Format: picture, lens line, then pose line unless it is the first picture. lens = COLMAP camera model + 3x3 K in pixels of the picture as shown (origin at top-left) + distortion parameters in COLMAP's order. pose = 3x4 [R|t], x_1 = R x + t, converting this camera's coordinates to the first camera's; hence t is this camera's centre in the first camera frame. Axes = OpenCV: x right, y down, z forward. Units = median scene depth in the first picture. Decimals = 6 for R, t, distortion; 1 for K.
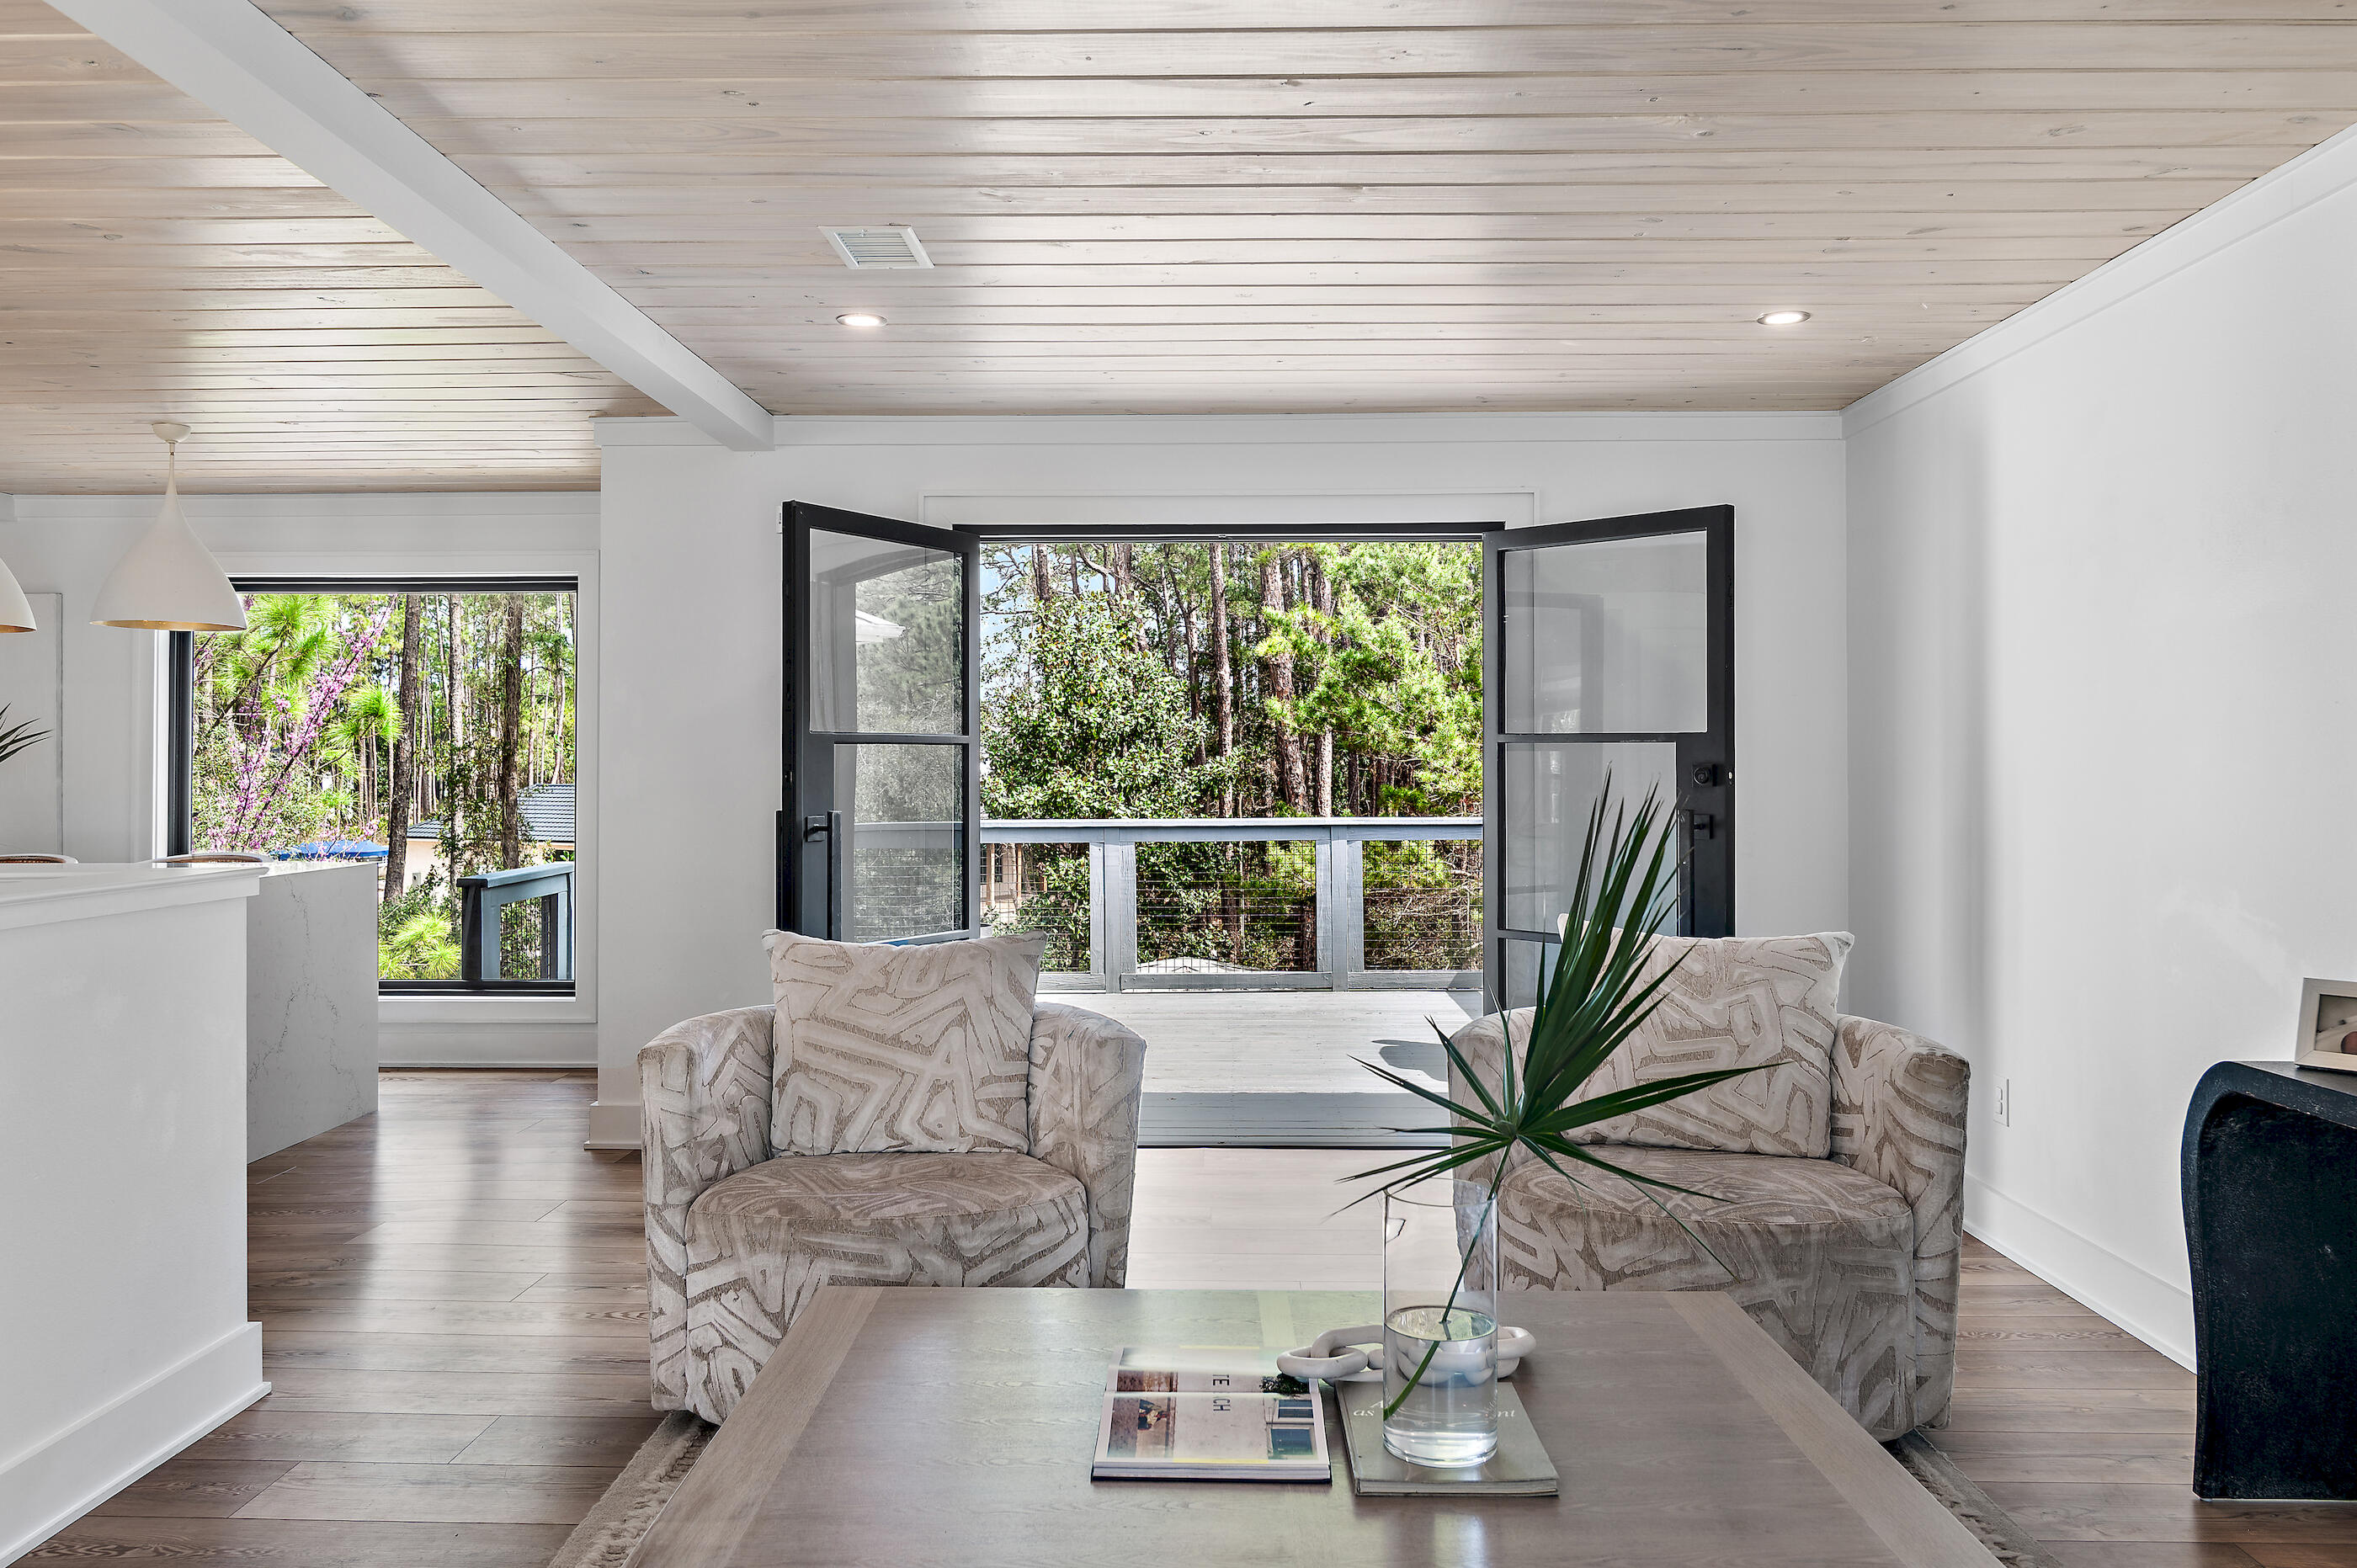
lens RADIAL K [[1729.8, 0, 1176.8], [0, 1729.8, 746.4], [0, 0, 1]] dist [0.000454, -0.000317]
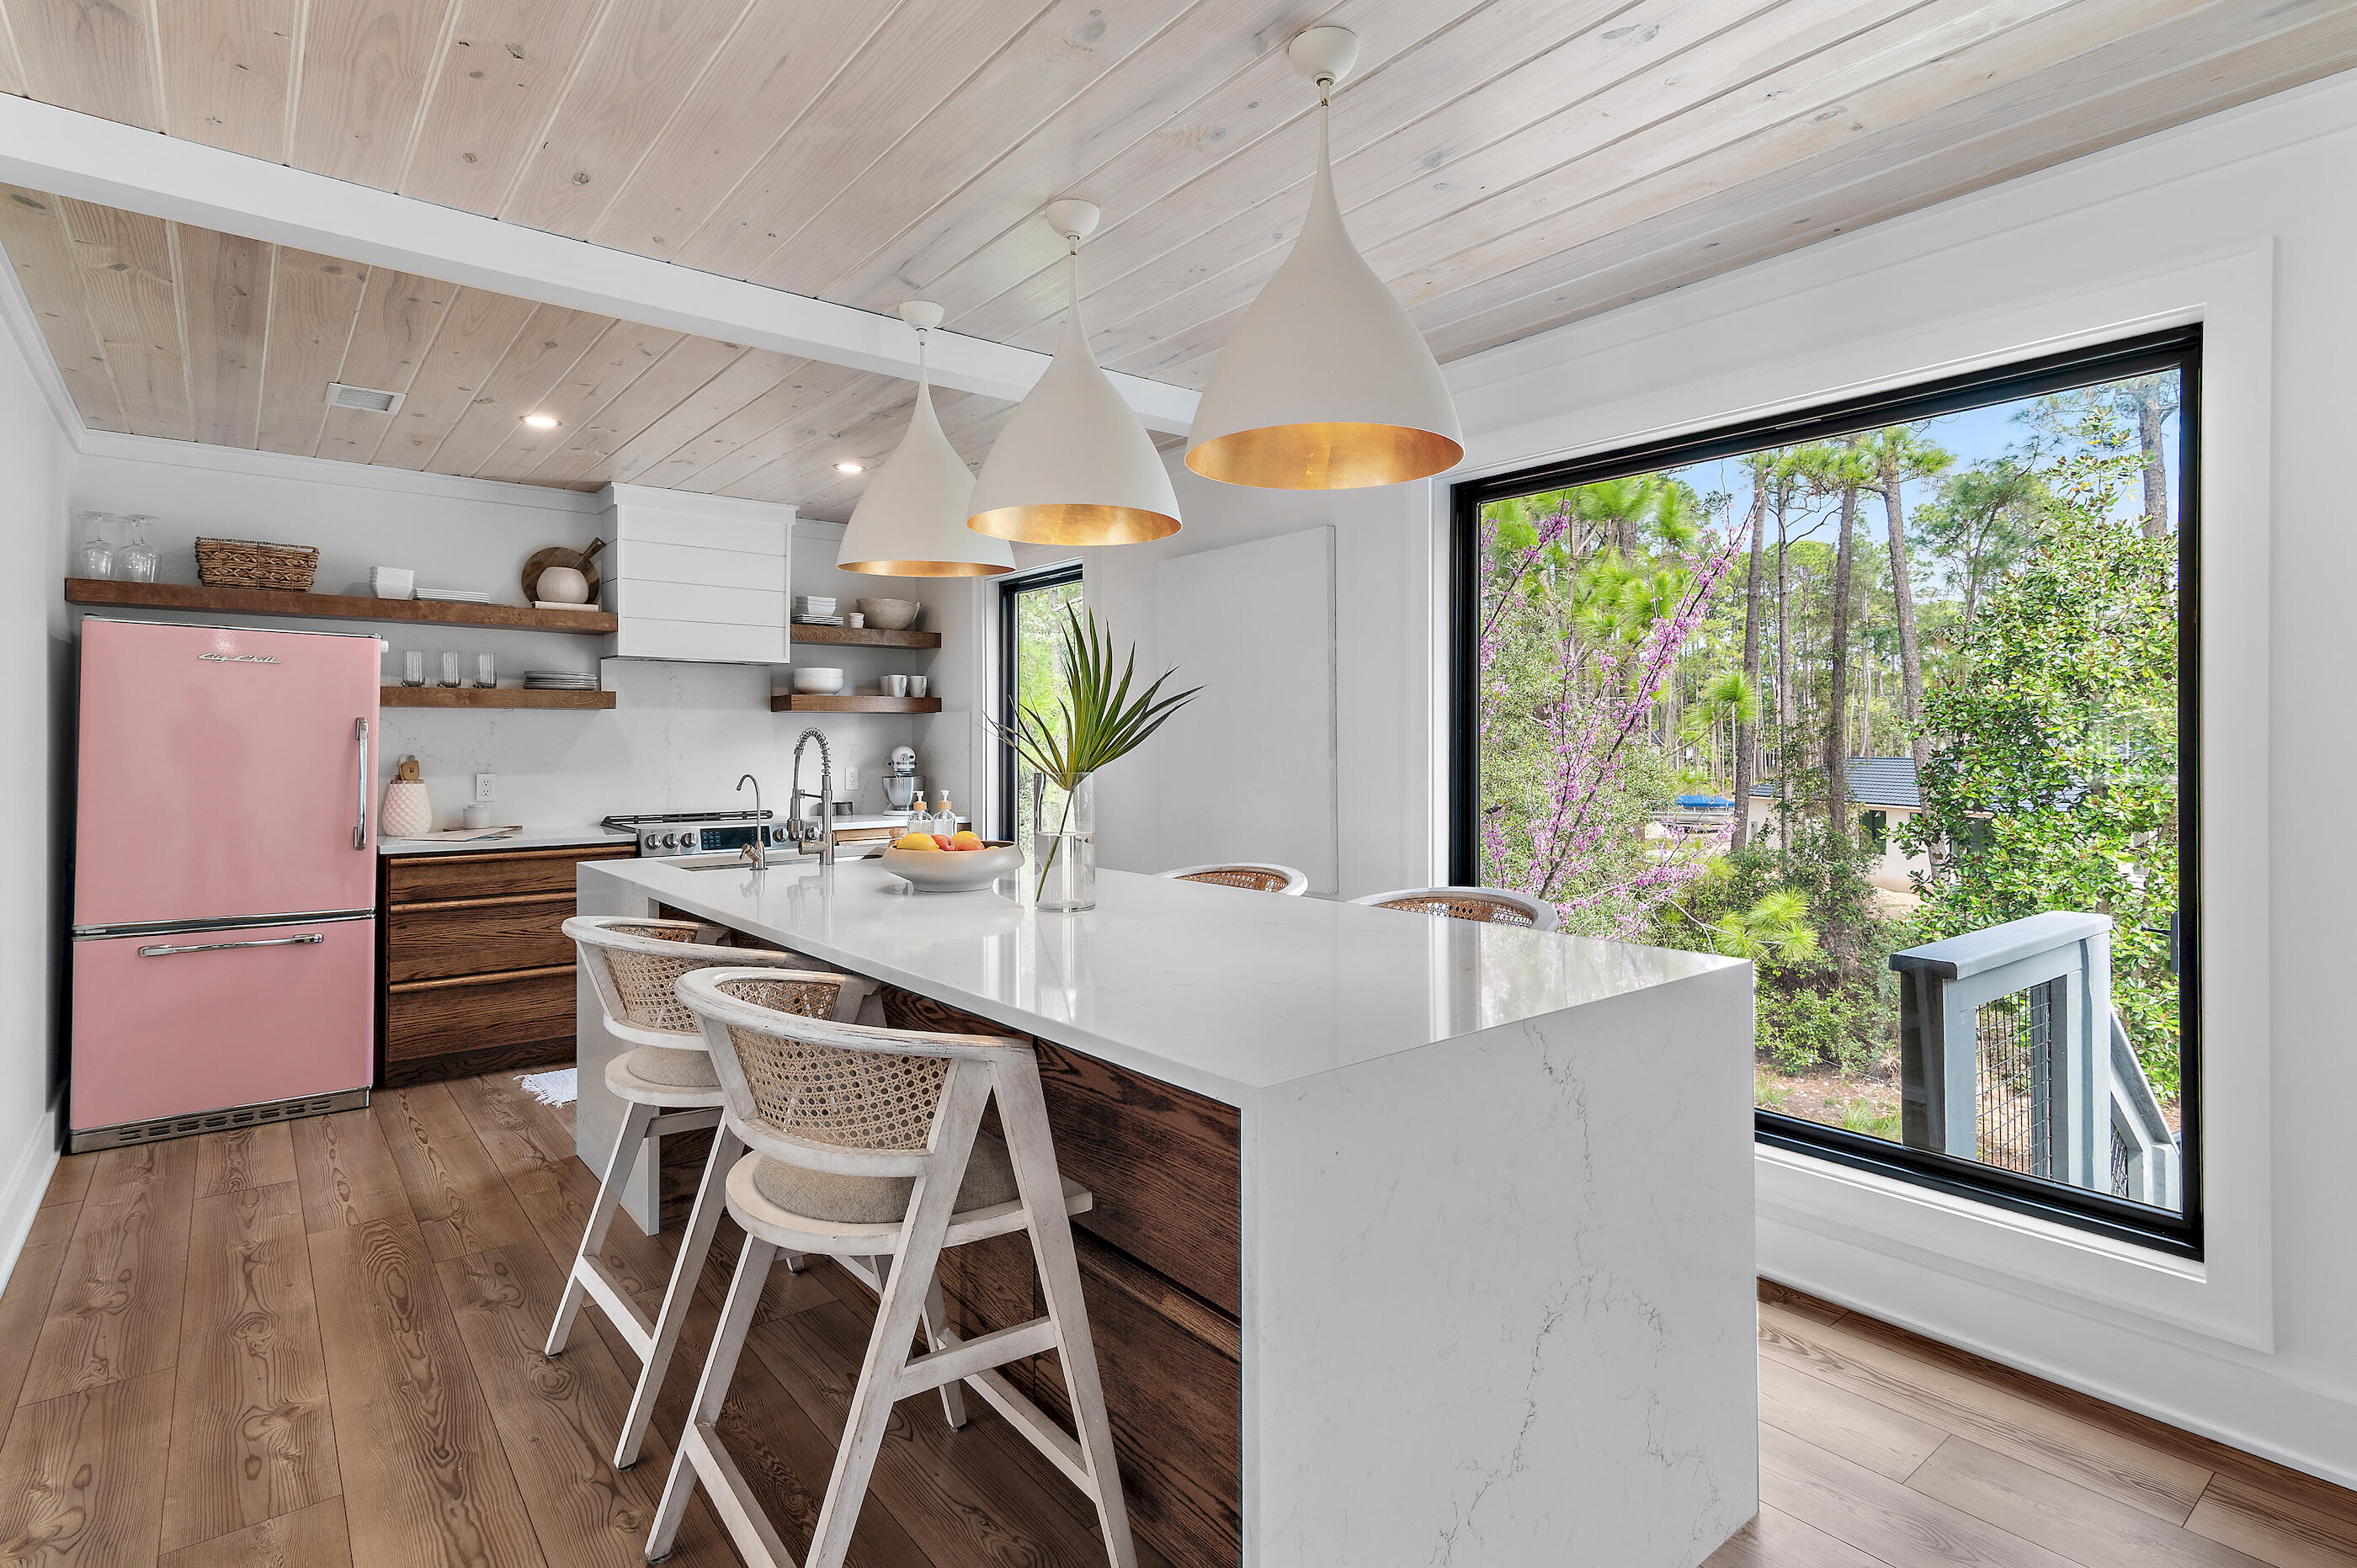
lens RADIAL K [[1163.8, 0, 1177.6], [0, 1163.8, 737.9], [0, 0, 1]] dist [-0.000335, -0.000146]
pose [[0.643173, -0.002796, -0.765716, -0.141421], [0.007619, 0.999967, 0.002748, 0.002542], [0.765683, -0.007602, 0.643174, 0.298676]]
